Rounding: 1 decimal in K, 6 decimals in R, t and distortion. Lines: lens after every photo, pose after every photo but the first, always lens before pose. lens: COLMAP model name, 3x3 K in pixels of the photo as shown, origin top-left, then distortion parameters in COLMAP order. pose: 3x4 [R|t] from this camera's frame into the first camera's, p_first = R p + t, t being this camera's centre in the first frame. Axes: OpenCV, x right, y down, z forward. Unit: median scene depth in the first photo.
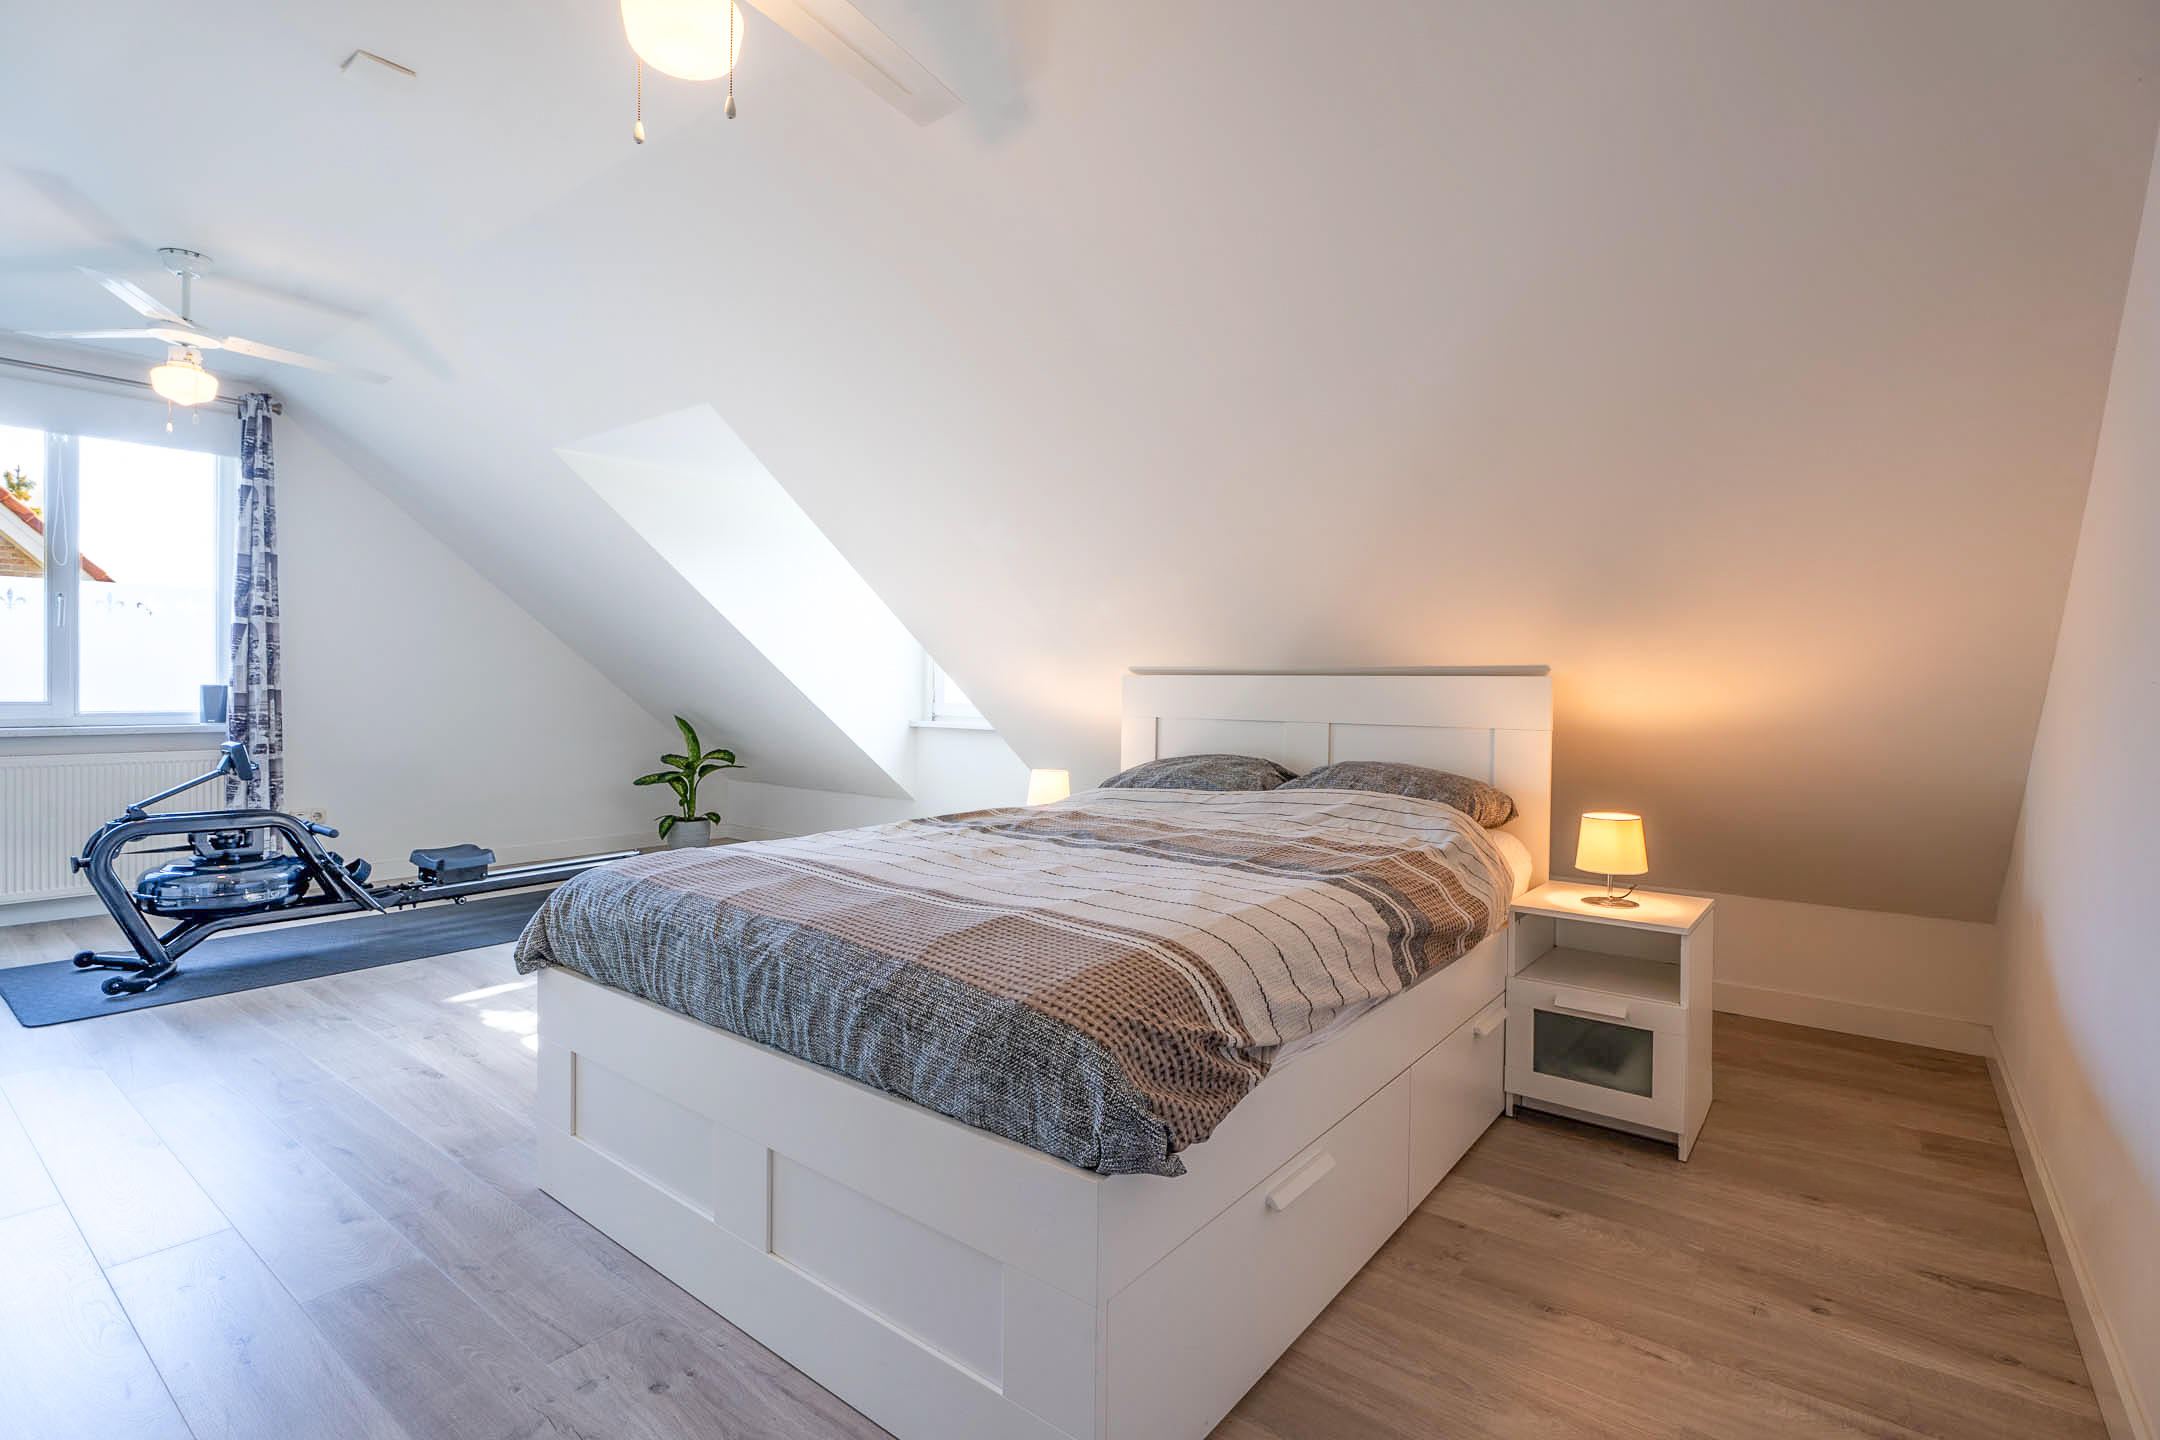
lens RADIAL K [[1037.7, 0, 1084.3], [0, 1037.7, 702.9], [0, 0, 1]] dist [-0.014212, -0.000578]
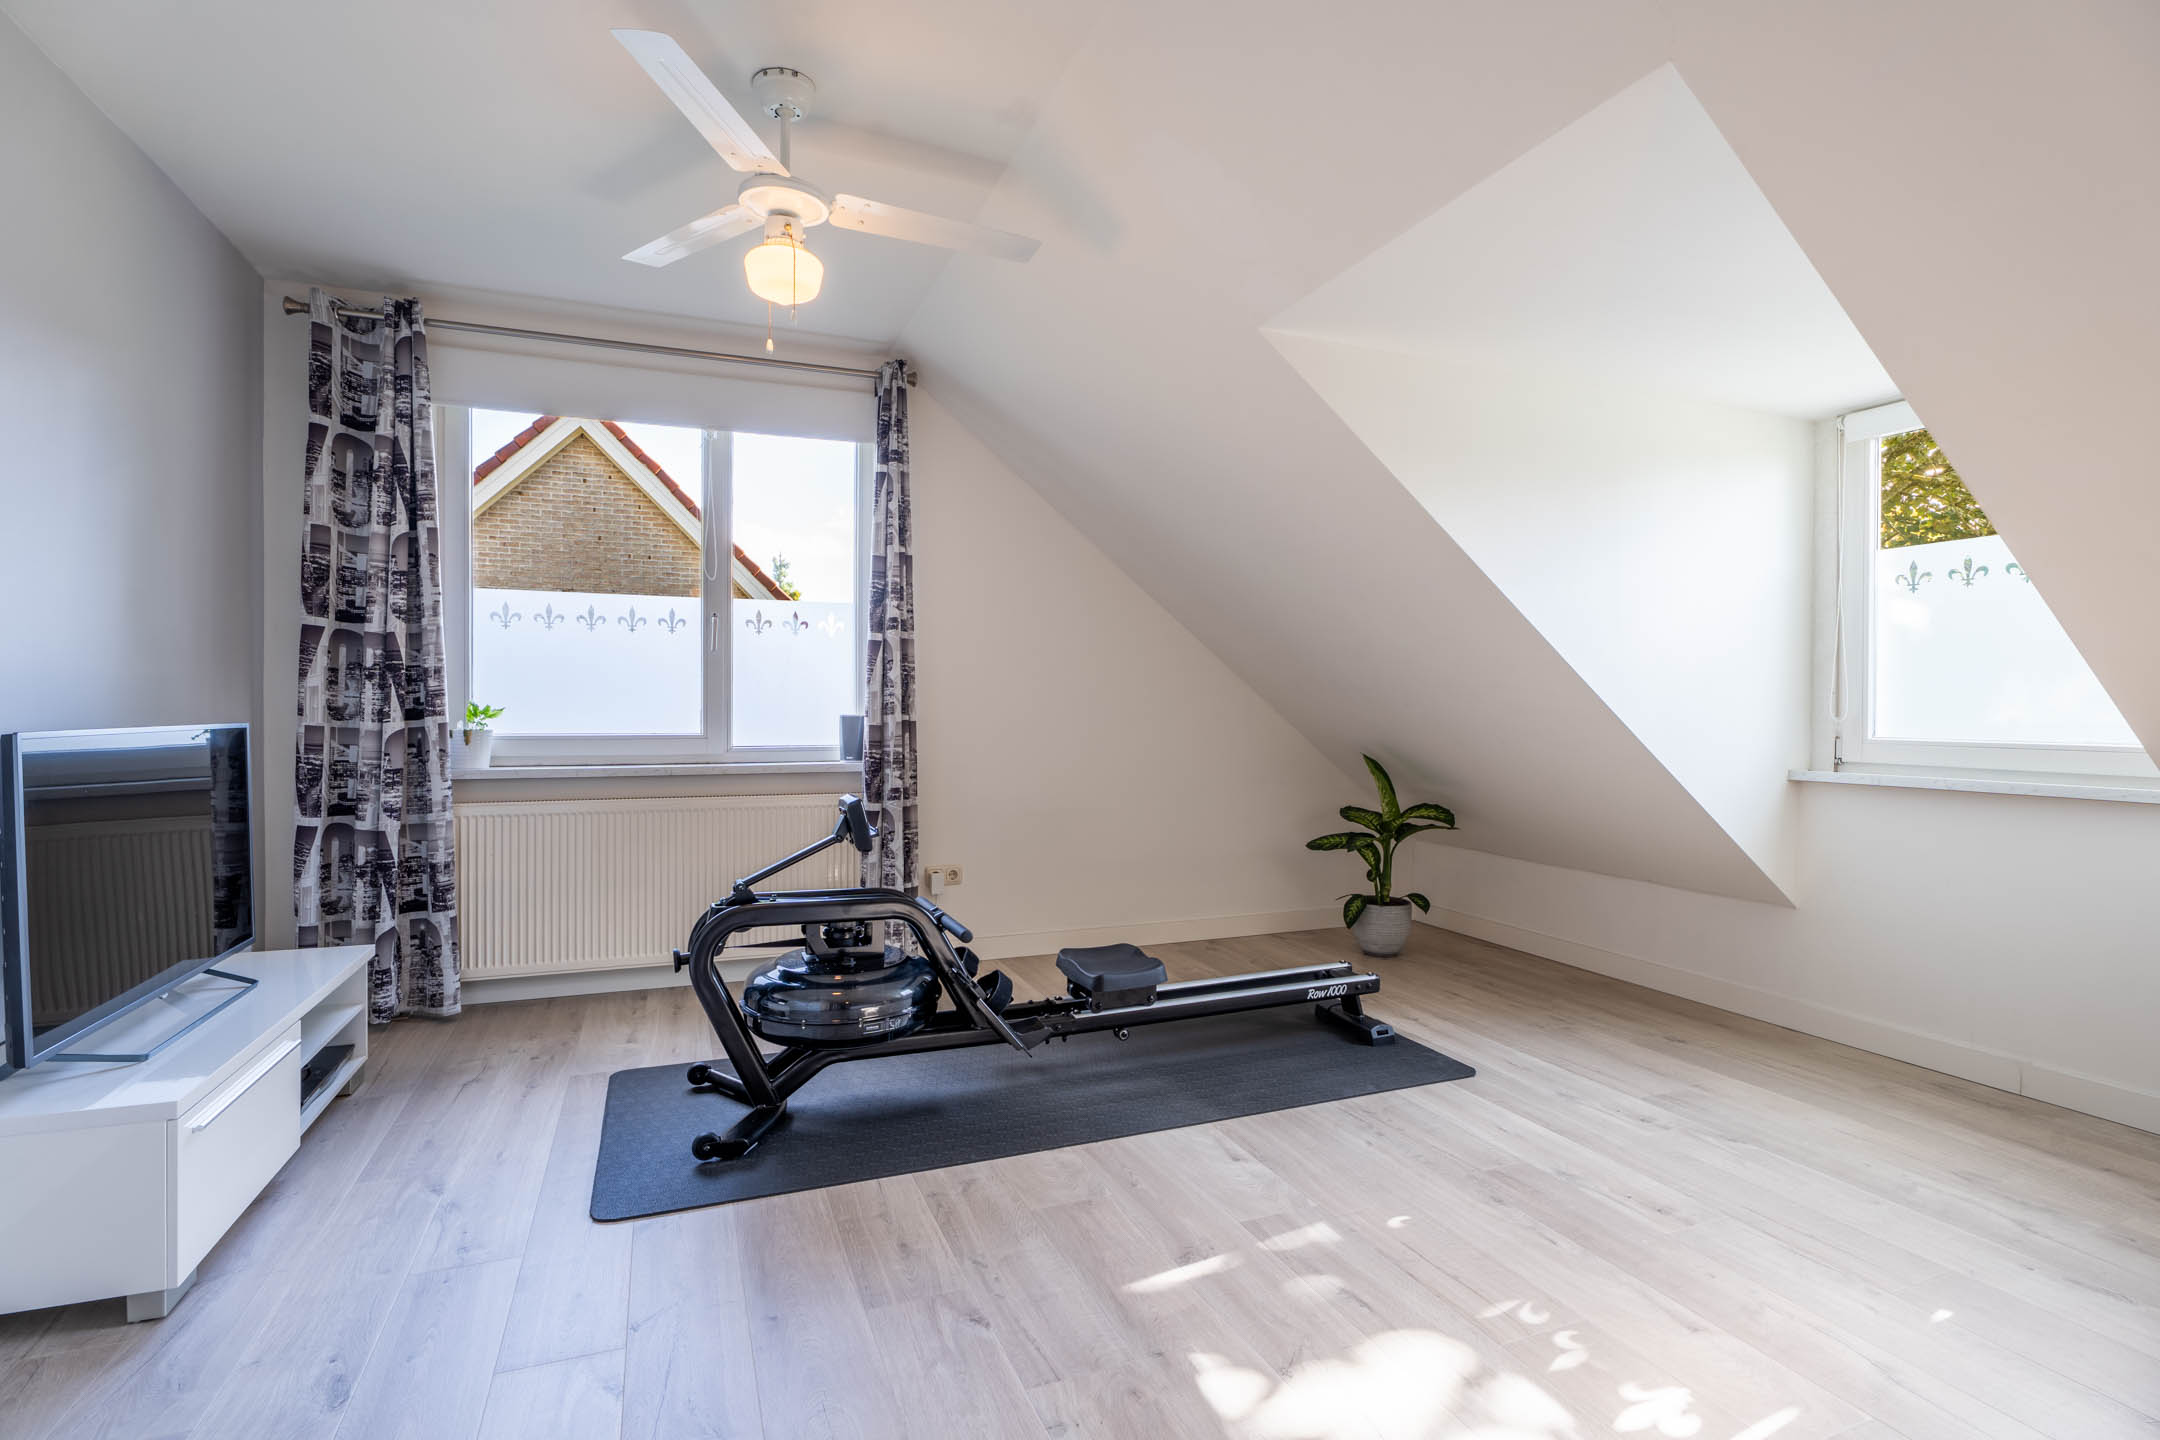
lens RADIAL K [[1037.7, 0, 1065.2], [0, 1037.7, 716.9], [0, 0, 1]] dist [-0.014212, -0.000578]
pose [[0.856975, -0.004711, -0.515336, -0.265351], [-0.000204, 0.999955, -0.009480, -0.008294], [0.515358, 0.008229, 0.856935, 0.369298]]
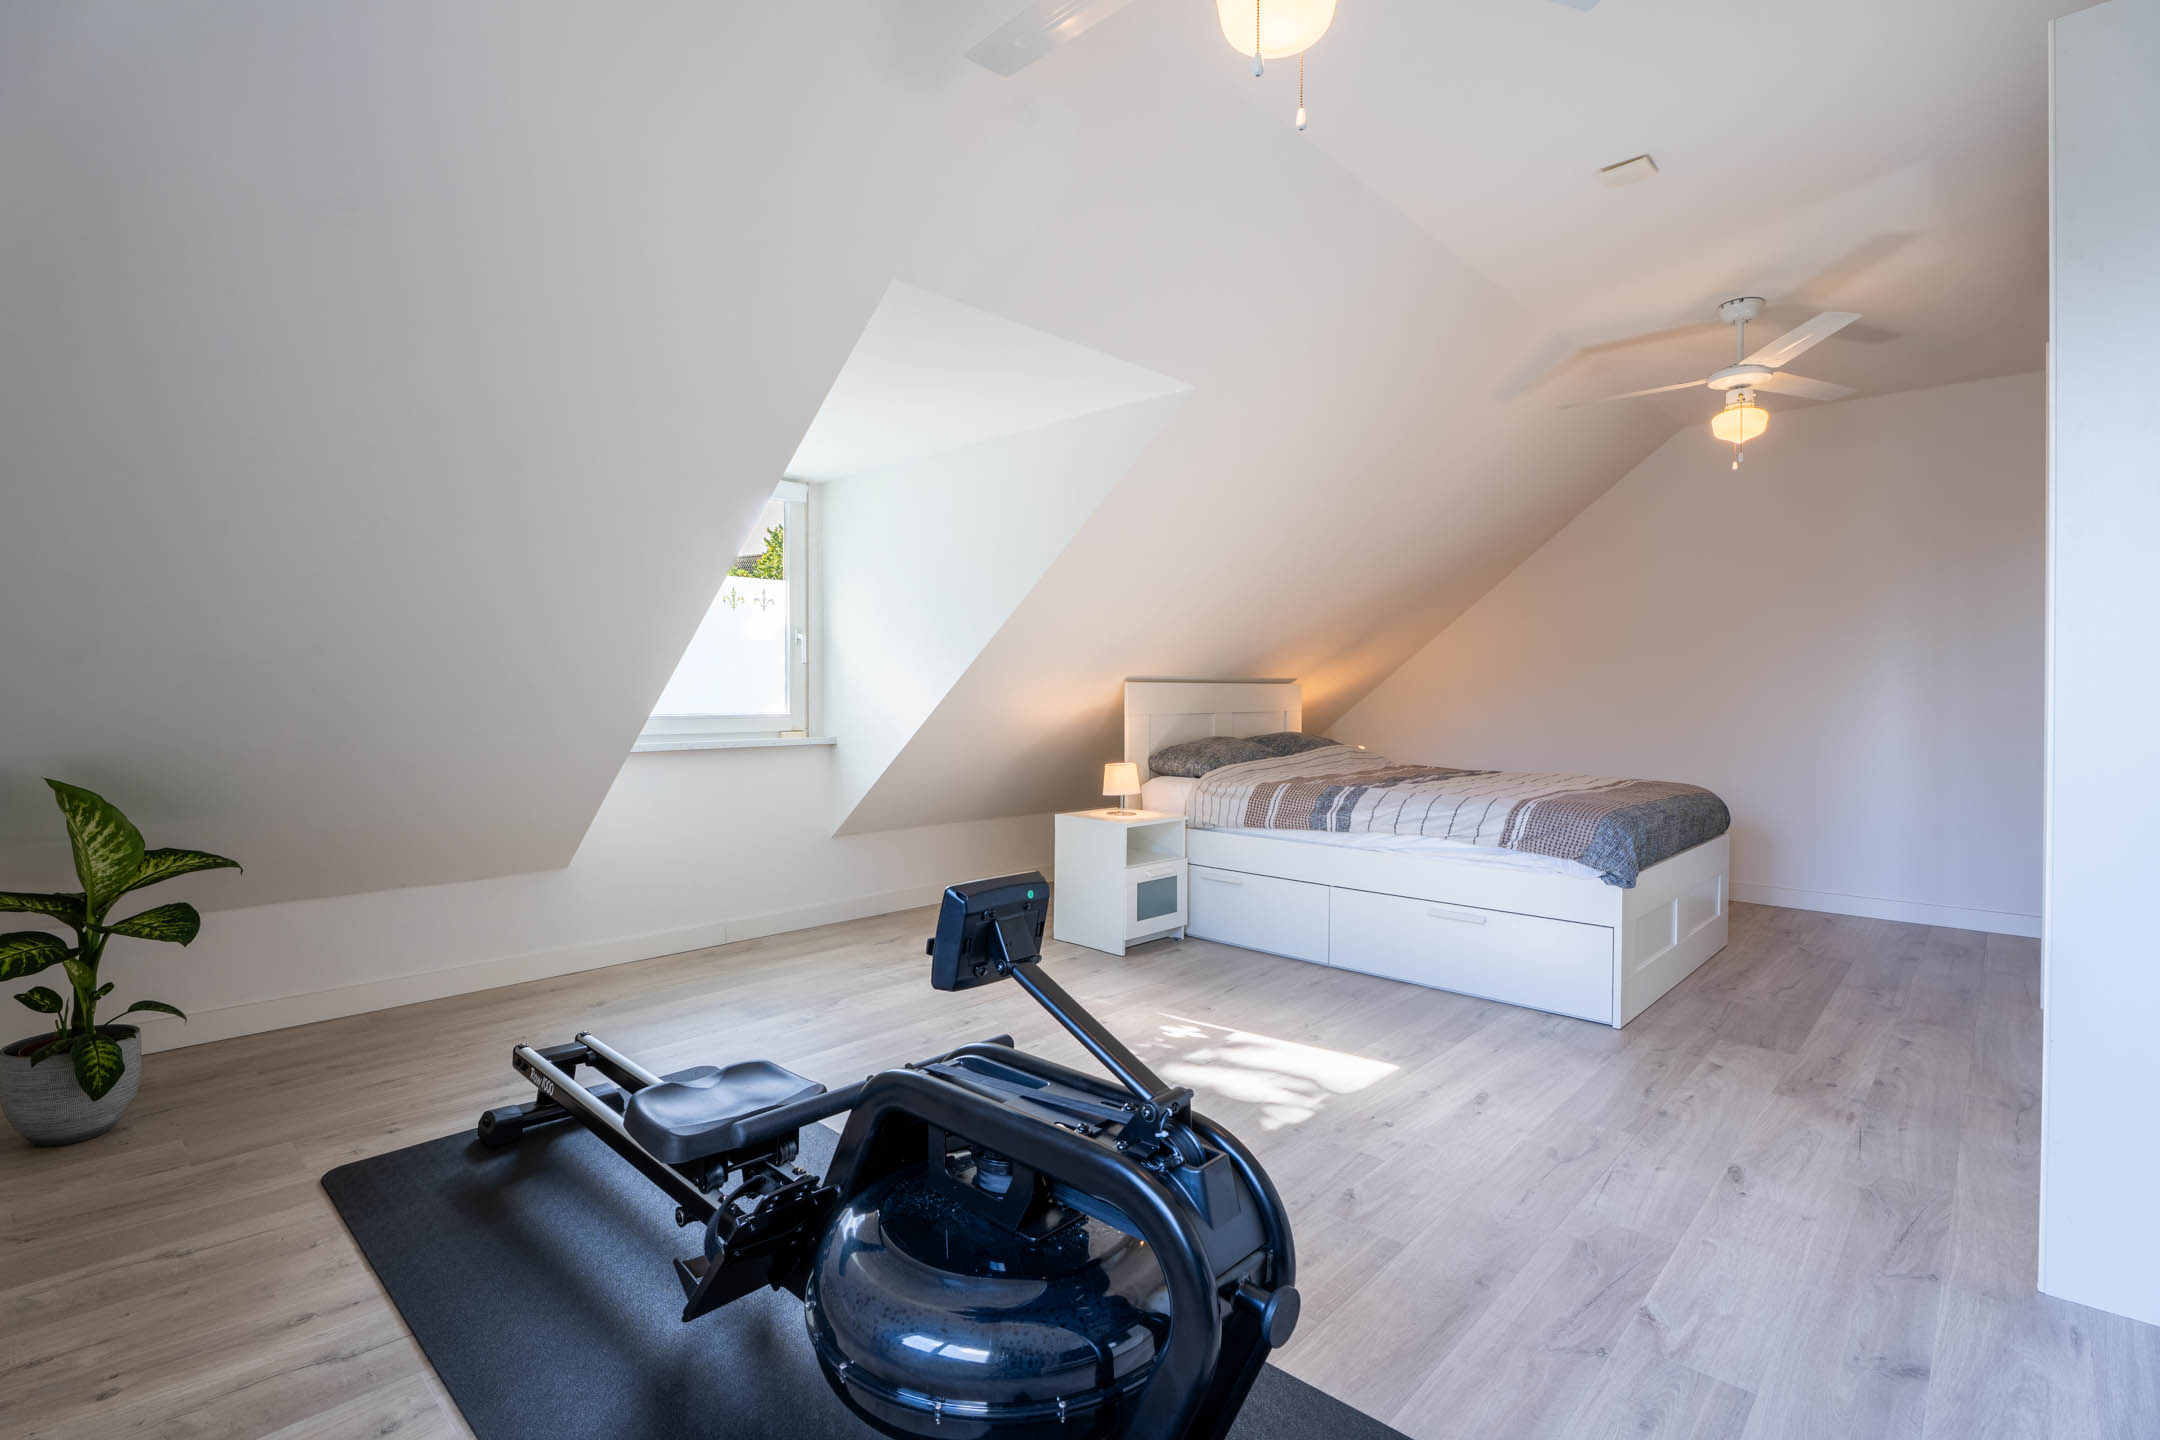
lens RADIAL K [[1005.1, 0, 1084.3], [0, 1005.1, 609.4], [0, 0, 1]] dist [-0.001312, -0.003085]
pose [[0.091039, 0.068770, 0.993470, -0.965473], [0.017034, 0.997359, -0.070600, -0.024202], [-0.995702, 0.023350, 0.089627, 0.750040]]
